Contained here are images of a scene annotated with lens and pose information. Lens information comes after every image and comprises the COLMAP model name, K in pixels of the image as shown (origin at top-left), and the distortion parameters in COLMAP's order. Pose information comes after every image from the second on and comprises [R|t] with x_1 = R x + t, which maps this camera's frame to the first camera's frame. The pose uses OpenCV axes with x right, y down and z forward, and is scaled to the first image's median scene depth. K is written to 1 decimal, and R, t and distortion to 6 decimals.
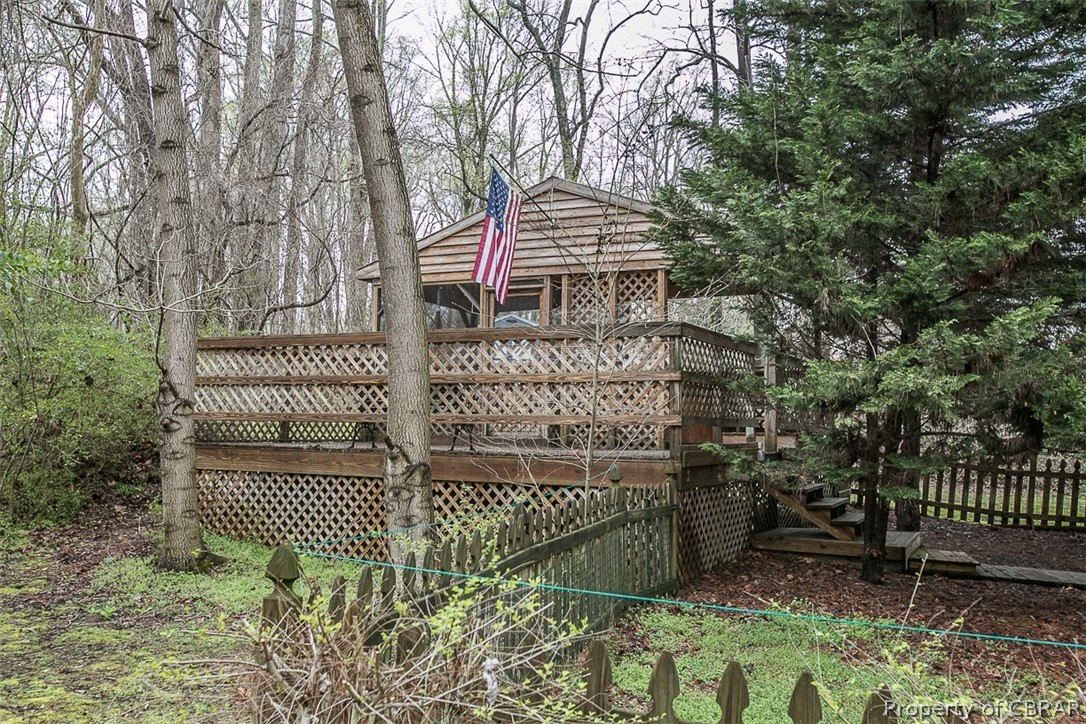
lens RADIAL K [[1030.9, 0, 543.0], [0, 1030.9, 362.0], [0, 0, 1]] dist [0.002085, 0.007510]
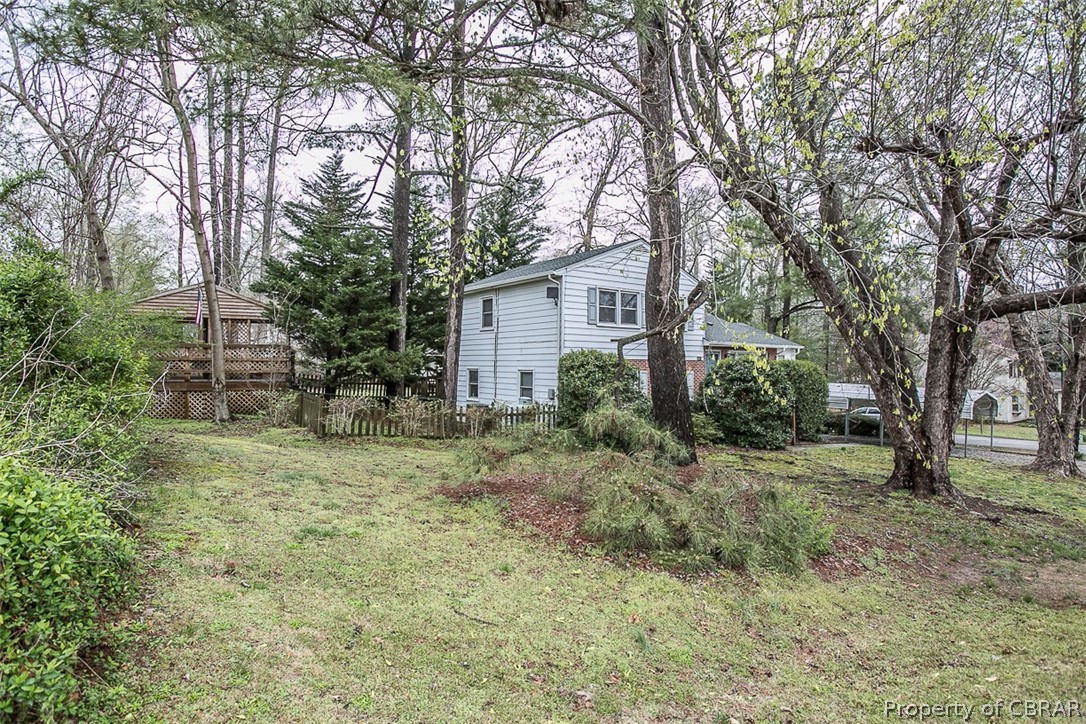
lens RADIAL K [[599.2, 0, 545.6], [0, 599.2, 361.4], [0, 0, 1]] dist [-0.066240, 0.045791]
pose [[0.663546, -0.004340, 0.748123, -0.738491], [-0.042190, 0.998175, 0.043211, -0.096652], [-0.746945, -0.060236, 0.662152, -0.961299]]
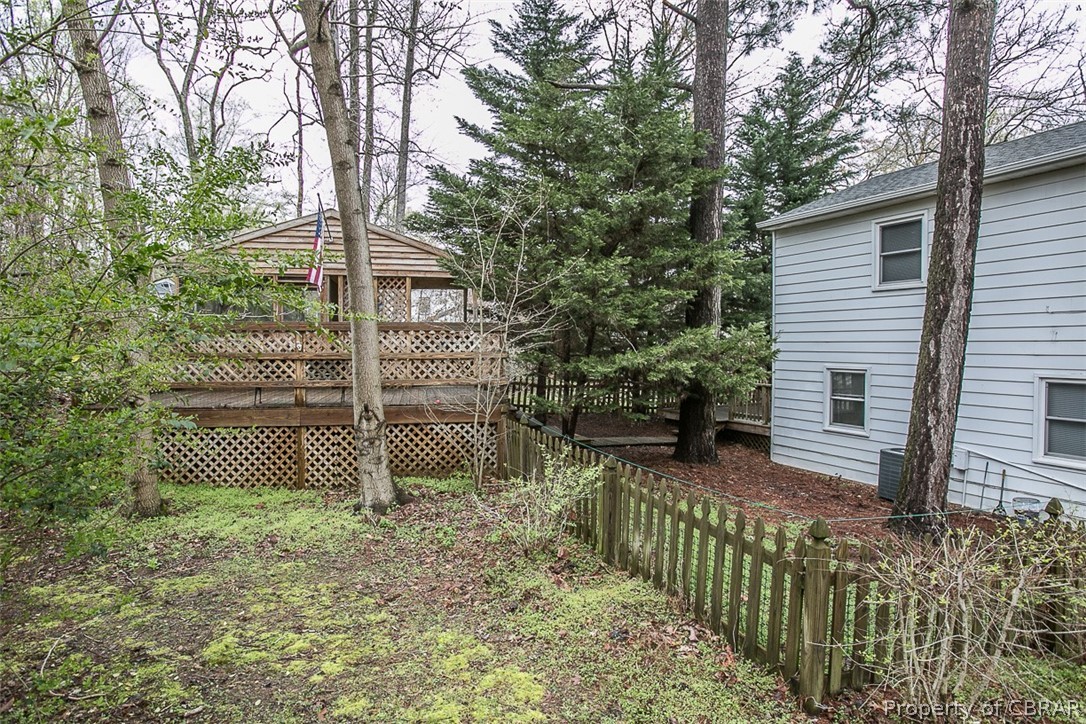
lens RADIAL K [[608.1, 0, 547.3], [0, 608.1, 362.2], [0, 0, 1]] dist [-0.069572, 0.052732]
pose [[0.785493, -0.029766, 0.618155, -0.378542], [-0.027818, 0.996135, 0.083316, -0.052275], [-0.618245, -0.082640, 0.781629, 0.143913]]
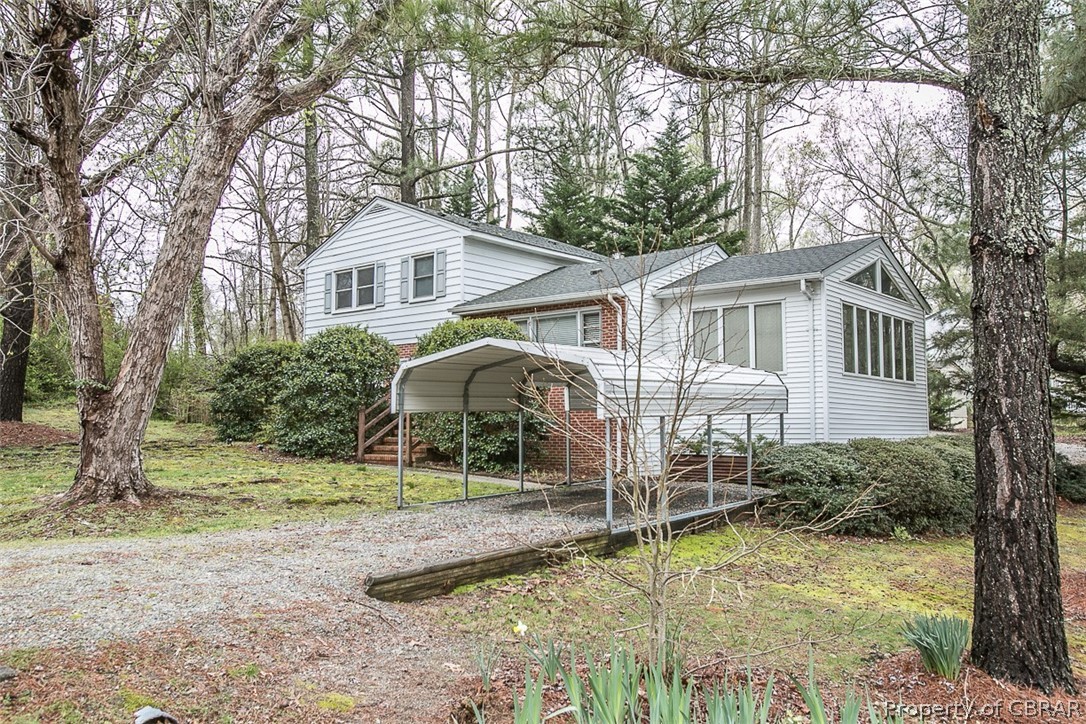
lens RADIAL K [[901.4, 0, 541.6], [0, 901.4, 359.9], [0, 0, 1]] dist [-0.004677, 0.064112]
pose [[0.879666, -0.053212, -0.472607, 2.309595], [0.039467, 0.998461, -0.038959, 0.102621], [0.473952, 0.015619, 0.880412, -1.713319]]
